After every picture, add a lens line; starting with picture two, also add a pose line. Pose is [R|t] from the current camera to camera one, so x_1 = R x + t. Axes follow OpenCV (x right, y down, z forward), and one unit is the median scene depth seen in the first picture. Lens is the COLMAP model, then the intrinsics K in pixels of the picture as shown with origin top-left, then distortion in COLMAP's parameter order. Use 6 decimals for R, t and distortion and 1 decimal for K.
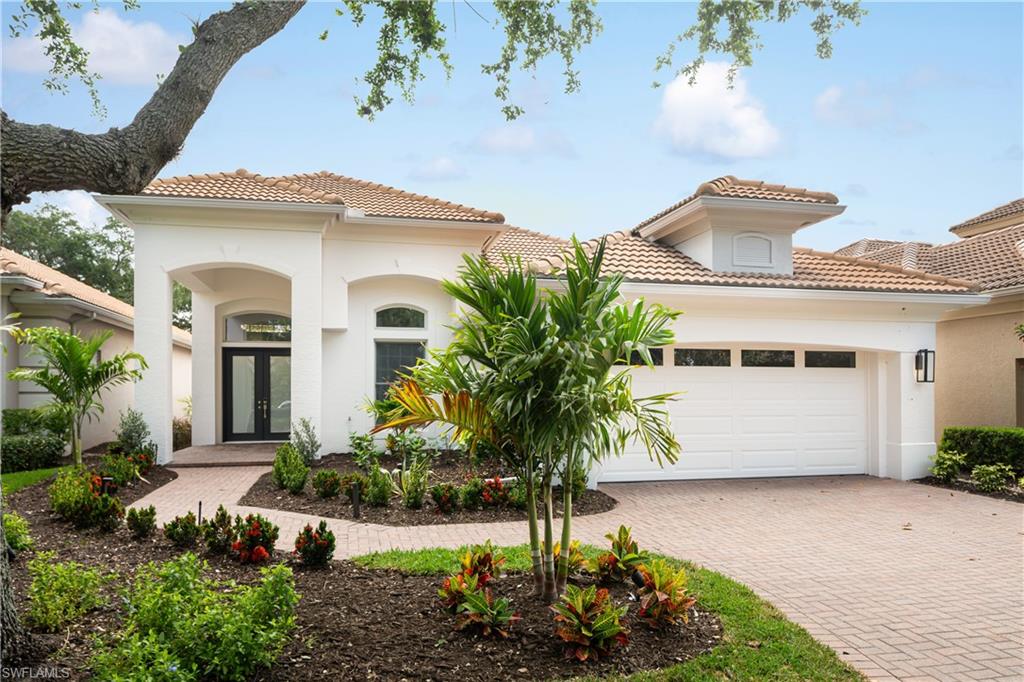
lens RADIAL K [[505.2, 0, 503.6], [0, 505.2, 332.2], [0, 0, 1]] dist [0.001765, -0.000064]
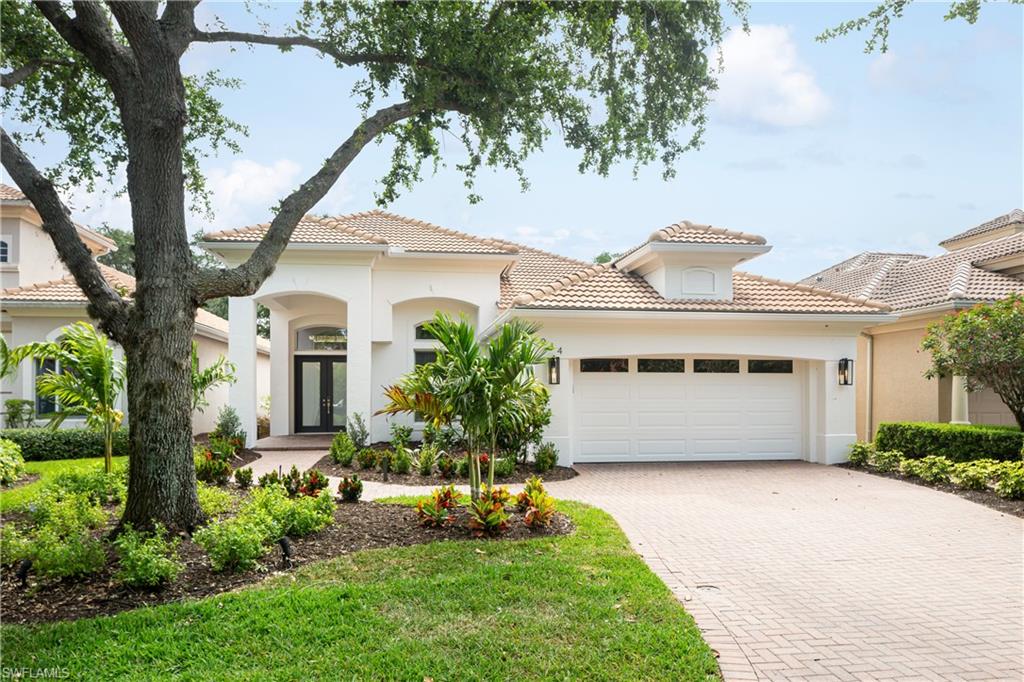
lens RADIAL K [[501.2, 0, 536.2], [0, 501.2, 325.8], [0, 0, 1]] dist [0.001638, -0.000029]
pose [[0.998296, -0.006826, -0.057954, 0.148806], [0.006125, 0.999906, -0.012273, -0.035703], [0.058032, 0.011897, 0.998244, -0.268734]]
